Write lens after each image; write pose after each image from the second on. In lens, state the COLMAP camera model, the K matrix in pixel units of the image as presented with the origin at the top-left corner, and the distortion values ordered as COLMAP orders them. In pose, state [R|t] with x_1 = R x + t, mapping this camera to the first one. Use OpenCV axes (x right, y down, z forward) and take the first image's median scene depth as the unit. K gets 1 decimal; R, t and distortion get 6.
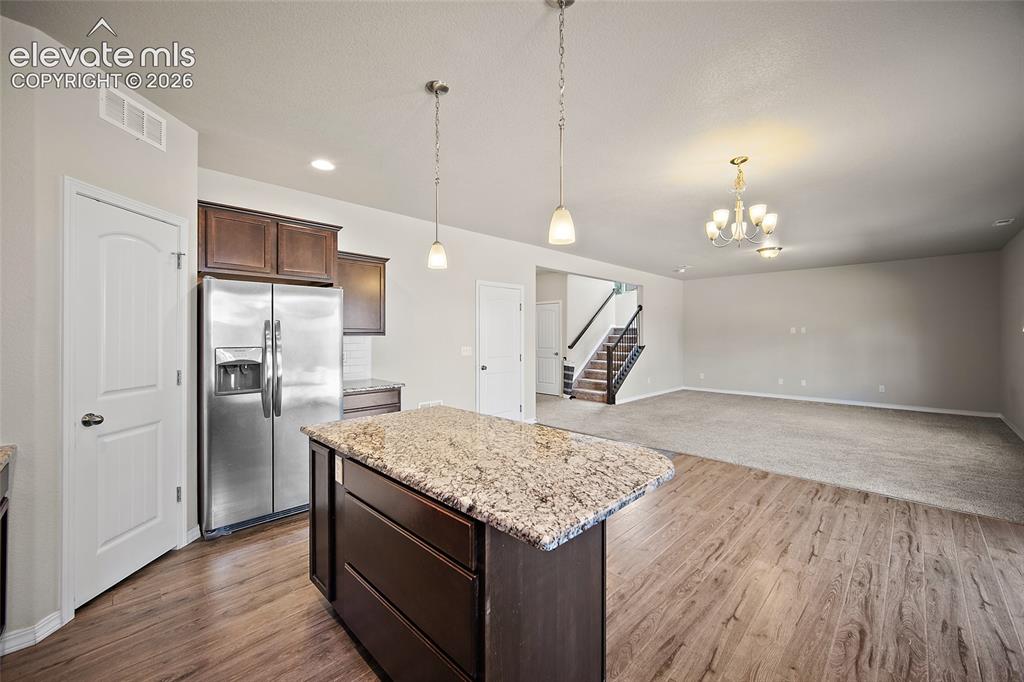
lens RADIAL K [[403.0, 0, 509.8], [0, 403.0, 335.6], [0, 0, 1]] dist [-0.002075, -0.000578]
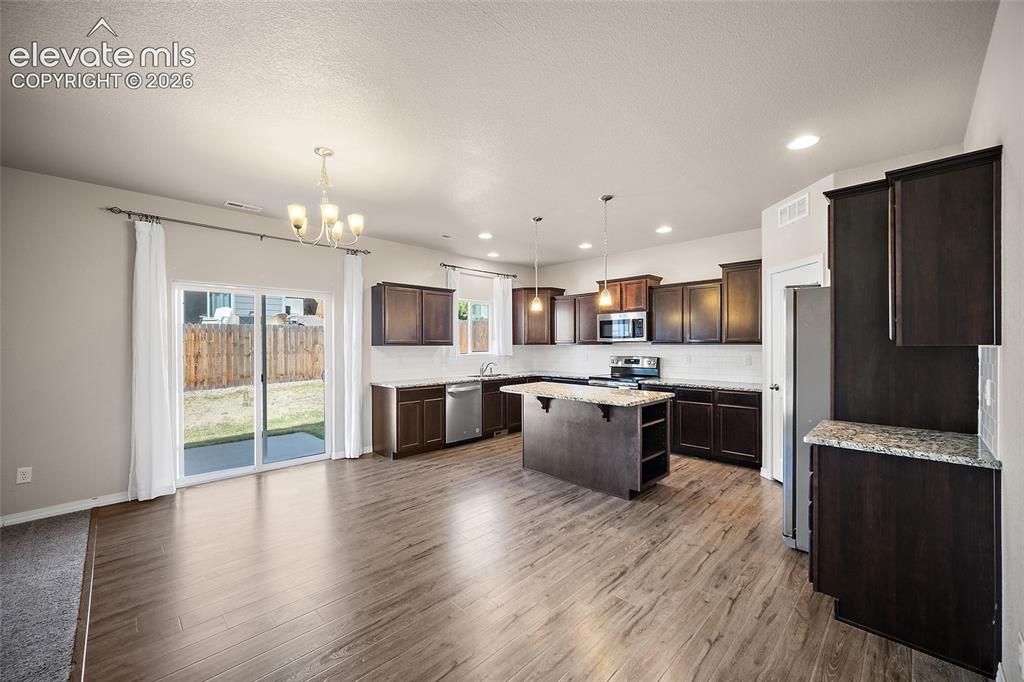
lens RADIAL K [[403.0, 0, 509.6], [0, 403.0, 345.0], [0, 0, 1]] dist [-0.002075, -0.000578]
pose [[-0.999984, 0.004601, 0.003368, 0.174402], [0.004612, 0.999984, 0.003121, -0.003700], [-0.003354, 0.003137, -0.999989, 2.116934]]
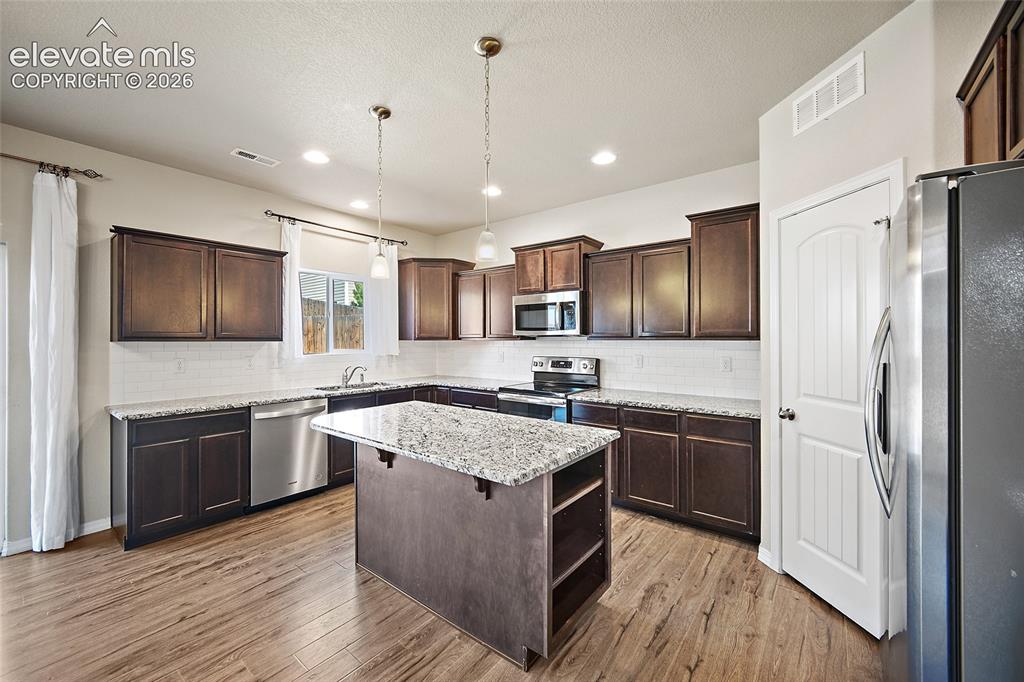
lens RADIAL K [[403.0, 0, 512.3], [0, 403.0, 337.7], [0, 0, 1]] dist [-0.002075, -0.000578]
pose [[-0.992697, 0.002487, -0.120609, -0.099005], [0.002851, 0.999992, -0.002845, -0.001422], [0.120601, -0.003168, -0.992696, 1.450314]]
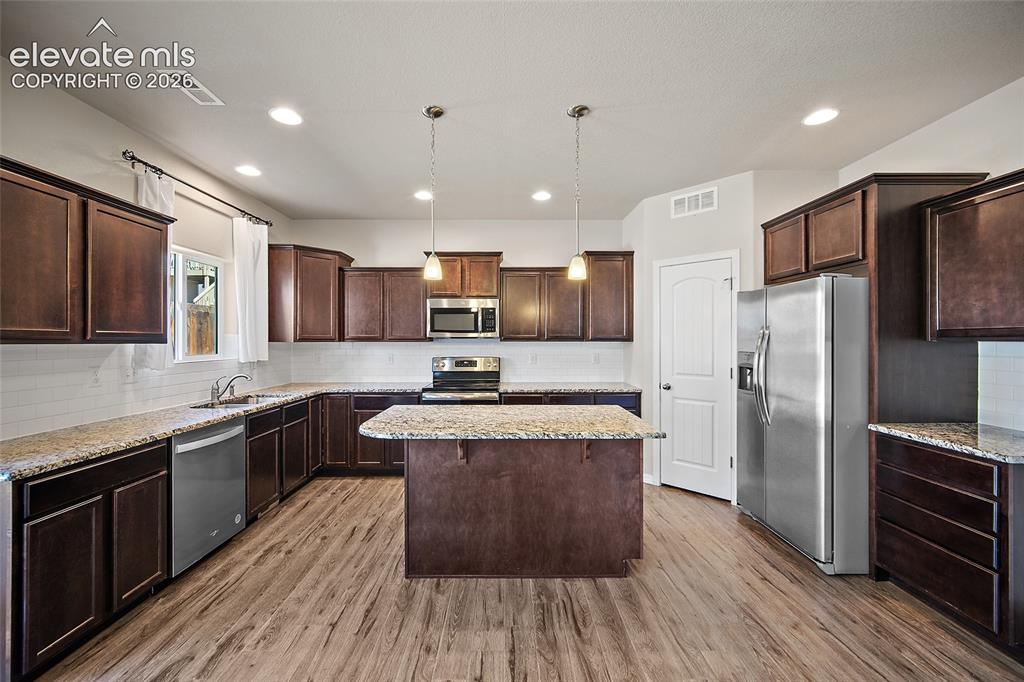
lens RADIAL K [[403.0, 0, 507.3], [0, 403.0, 341.3], [0, 0, 1]] dist [-0.002075, -0.000578]
pose [[-0.702630, 0.003569, -0.711546, 0.567240], [0.001726, 0.999993, 0.003311, -0.002702], [0.711553, 0.001098, -0.702631, 1.275484]]
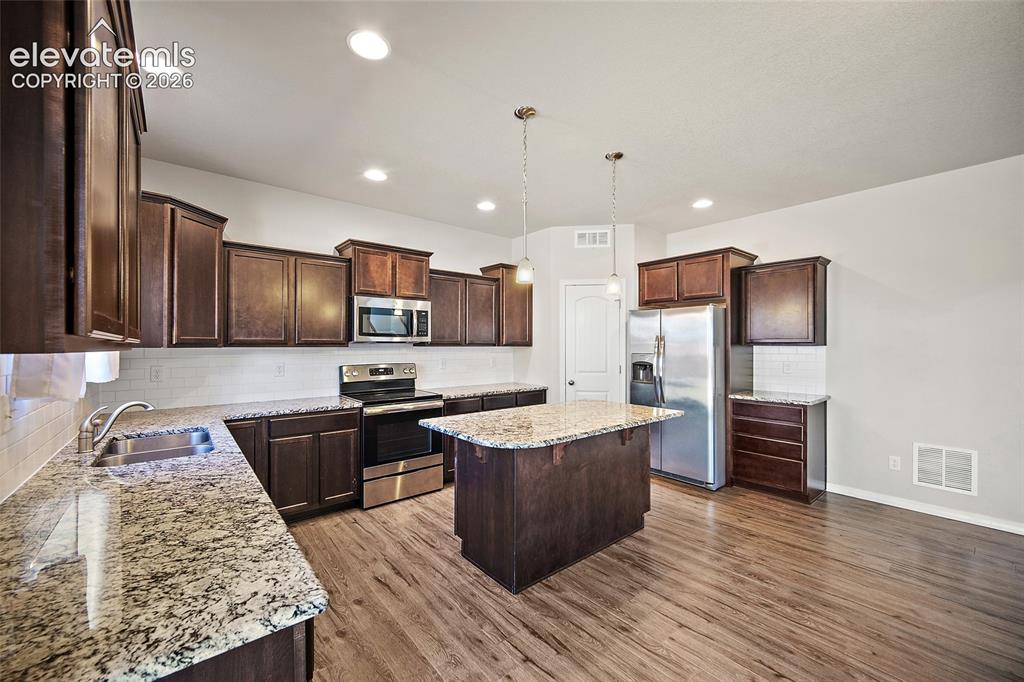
lens RADIAL K [[403.0, 0, 505.0], [0, 403.0, 345.9], [0, 0, 1]] dist [-0.002075, -0.000578]
pose [[-0.096347, 0.001565, -0.995347, 0.908233], [0.000425, 0.999999, 0.001531, -0.001019], [0.995348, -0.000276, -0.096348, 0.608735]]
